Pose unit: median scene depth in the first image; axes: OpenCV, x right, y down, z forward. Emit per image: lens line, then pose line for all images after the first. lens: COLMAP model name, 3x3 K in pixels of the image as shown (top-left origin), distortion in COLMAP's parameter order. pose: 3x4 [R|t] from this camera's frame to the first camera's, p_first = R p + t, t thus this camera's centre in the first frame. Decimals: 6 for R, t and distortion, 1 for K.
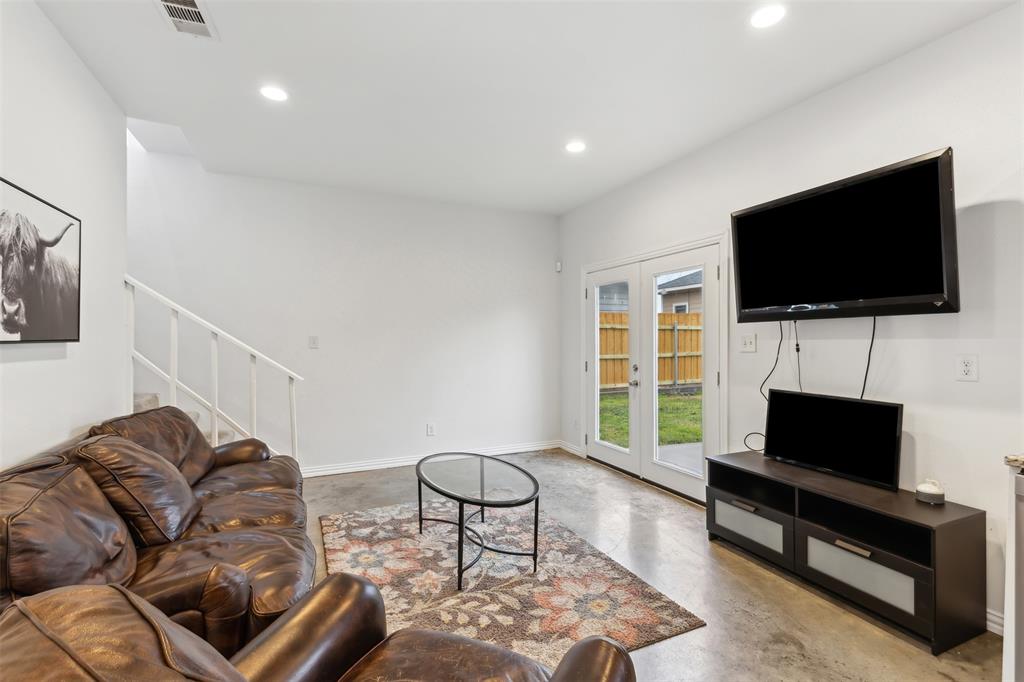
lens RADIAL K [[469.2, 0, 519.0], [0, 469.2, 330.6], [0, 0, 1]] dist [0.013626, -0.001403]
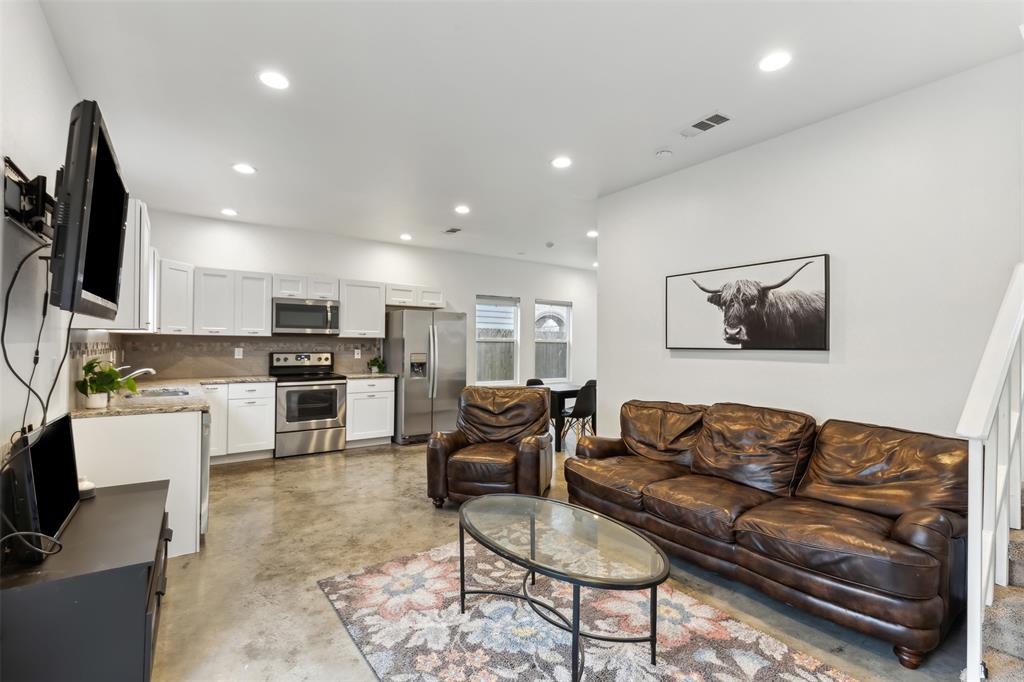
lens RADIAL K [[469.2, 0, 517.3], [0, 469.2, 341.8], [0, 0, 1]] dist [0.013626, -0.001403]
pose [[-0.983462, -0.009286, -0.180879, 0.109250], [-0.005289, 0.999731, -0.022571, 0.033583], [0.181040, -0.021241, -0.983246, 2.114509]]
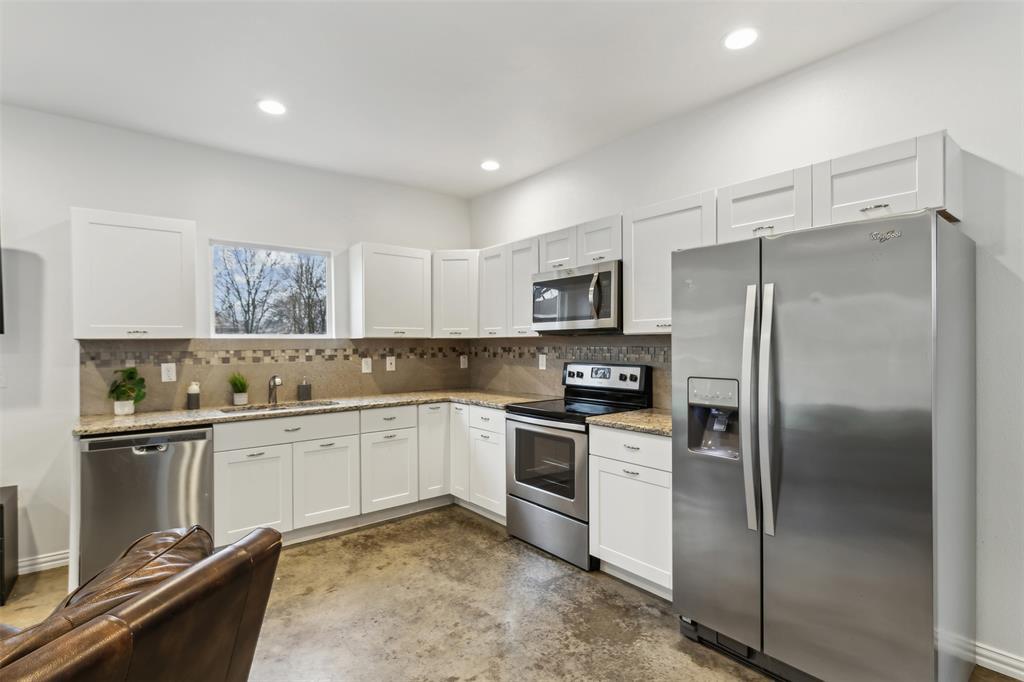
lens RADIAL K [[500.2, 0, 513.5], [0, 500.2, 344.9], [0, 0, 1]] dist [0.004030, 0.000036]
pose [[-0.230011, -0.002110, 0.973186, -0.613893], [-0.008647, 0.999963, 0.000125, -0.014727], [-0.973150, -0.008386, -0.230020, -0.001013]]
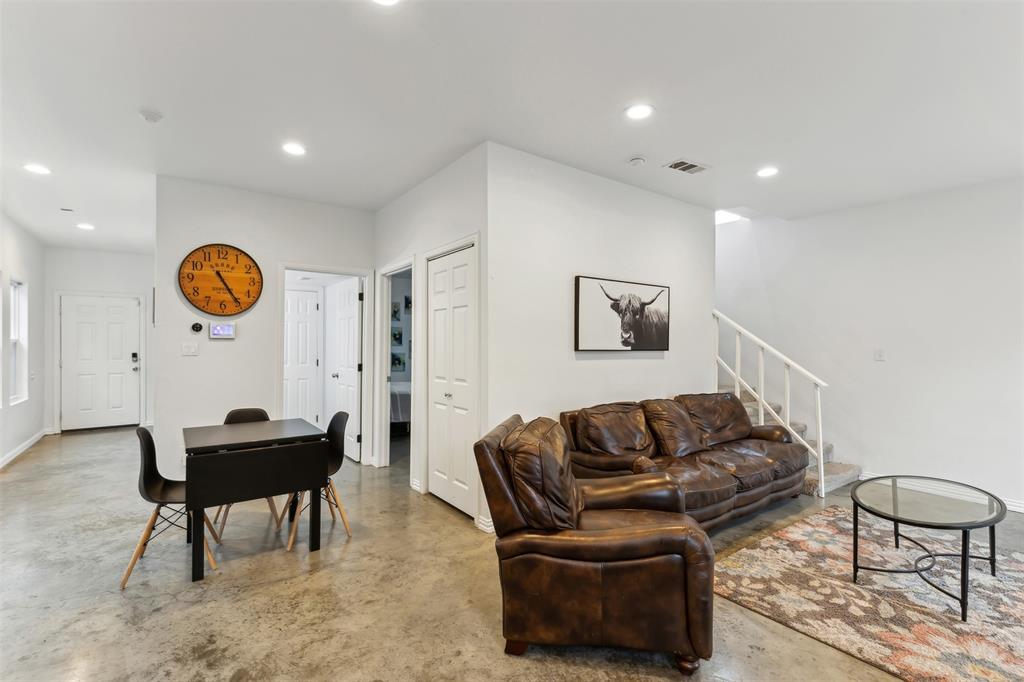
lens RADIAL K [[469.2, 0, 512.6], [0, 469.2, 346.0], [0, 0, 1]] dist [0.013626, -0.001403]
pose [[0.190741, 0.000986, -0.981640, 0.826175], [0.007568, 0.999968, 0.002475, -0.005361], [0.981611, -0.007901, 0.190728, 0.018801]]
